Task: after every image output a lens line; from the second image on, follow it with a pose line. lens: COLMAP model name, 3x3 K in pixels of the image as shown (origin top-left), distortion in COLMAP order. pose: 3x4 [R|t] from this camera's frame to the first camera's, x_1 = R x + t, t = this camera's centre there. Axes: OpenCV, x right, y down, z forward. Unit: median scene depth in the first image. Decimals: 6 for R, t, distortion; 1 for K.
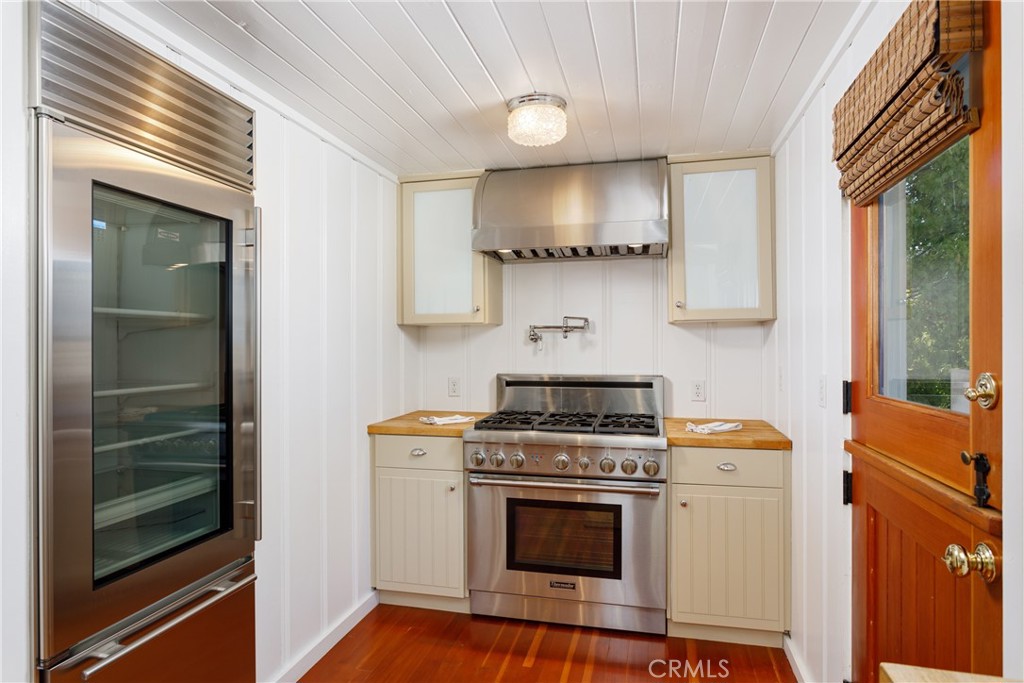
lens RADIAL K [[619.5, 0, 482.3], [0, 619.5, 343.8], [0, 0, 1]] dist [-0.003888, 0.000170]
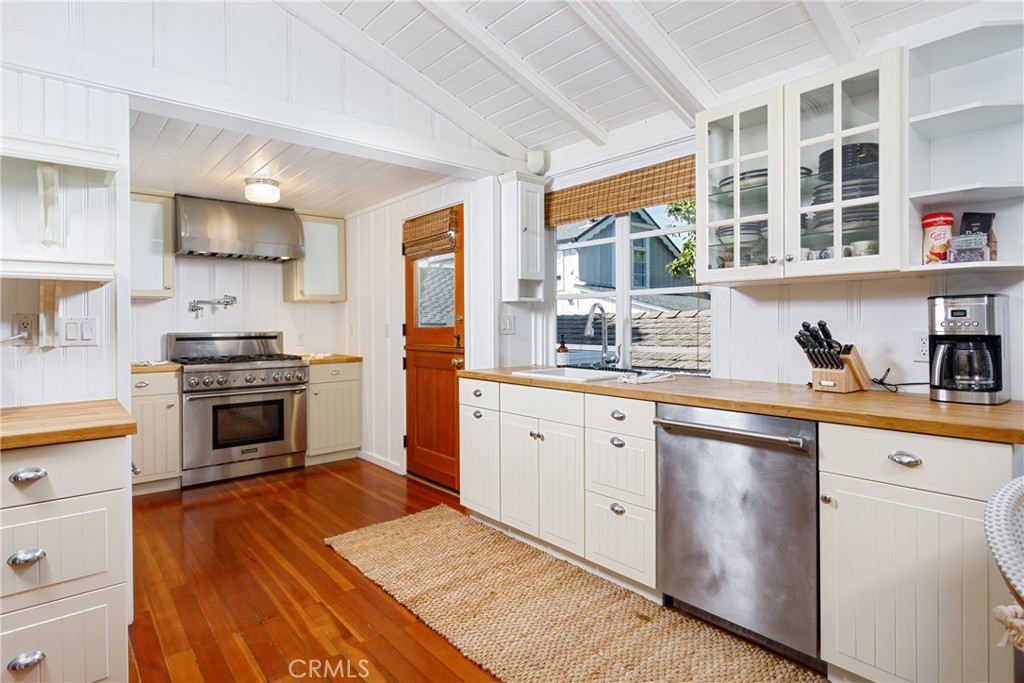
lens RADIAL K [[547.4, 0, 522.2], [0, 547.4, 328.2], [0, 0, 1]] dist [-0.002038, -0.000166]
pose [[0.551871, -0.005857, 0.833909, -0.685236], [0.010510, 0.999945, 0.000068, 0.052957], [-0.833863, 0.008727, 0.551902, -0.456303]]
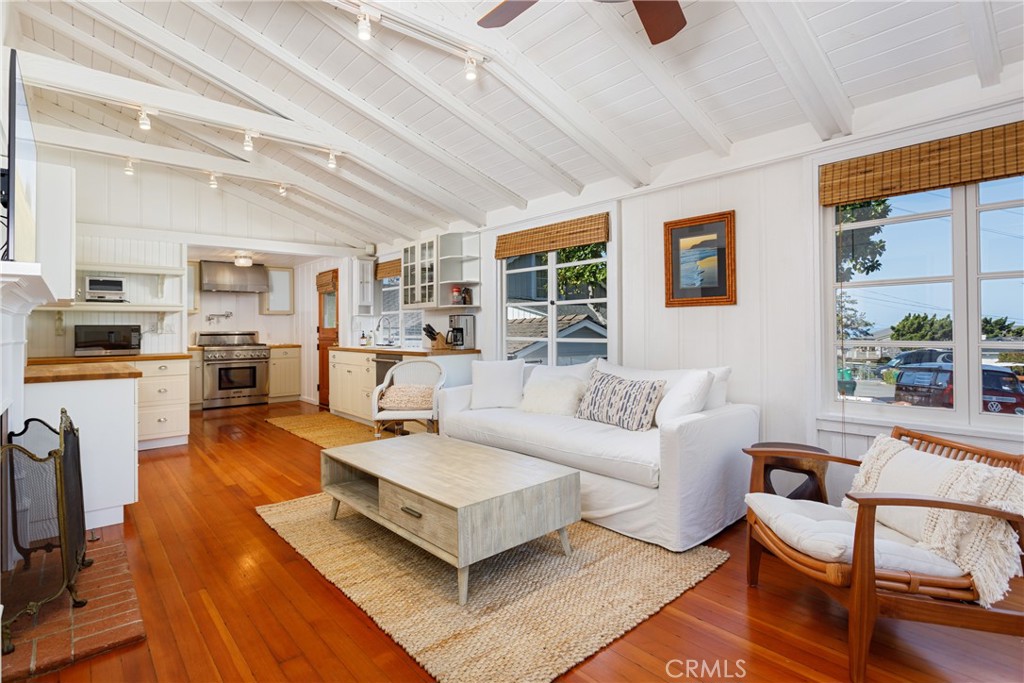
lens RADIAL K [[506.2, 0, 513.1], [0, 506.2, 329.2], [0, 0, 1]] dist [-0.006466, -0.001196]
pose [[0.557056, 0.001368, 0.830474, -1.245527], [0.011423, 0.999891, -0.009309, 0.088046], [-0.830397, 0.014672, 0.556980, -1.678487]]
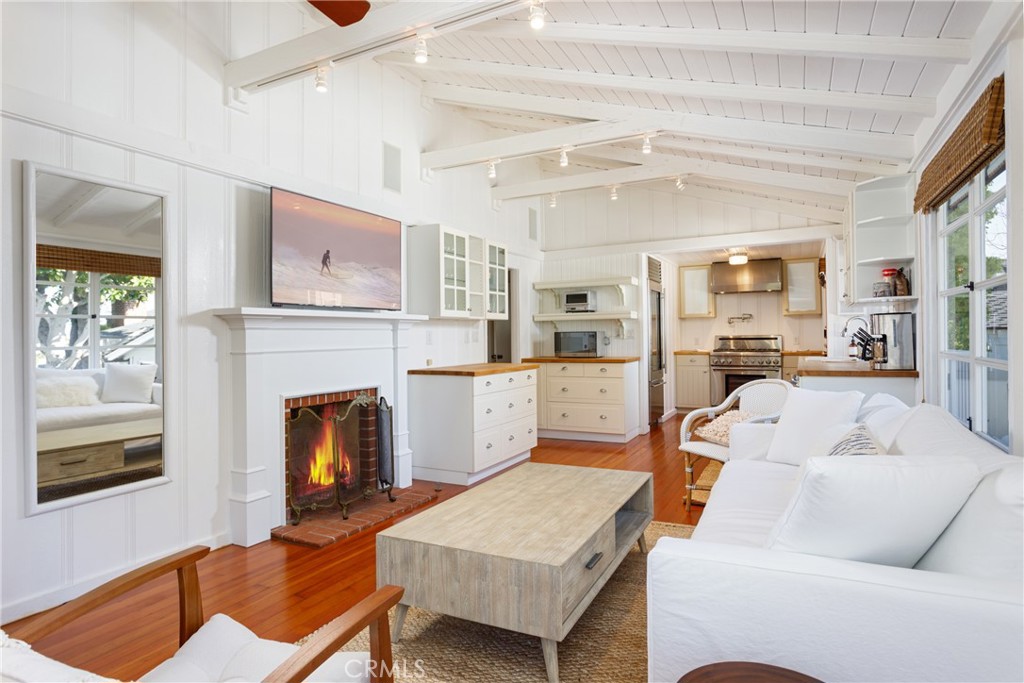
lens RADIAL K [[570.2, 0, 507.3], [0, 570.2, 334.0], [0, 0, 1]] dist [0.001084, 0.000128]
pose [[0.977125, -0.005388, -0.212597, -0.400559], [0.003635, 0.999956, -0.008638, 0.071126], [0.212635, 0.007668, 0.977102, -1.917746]]
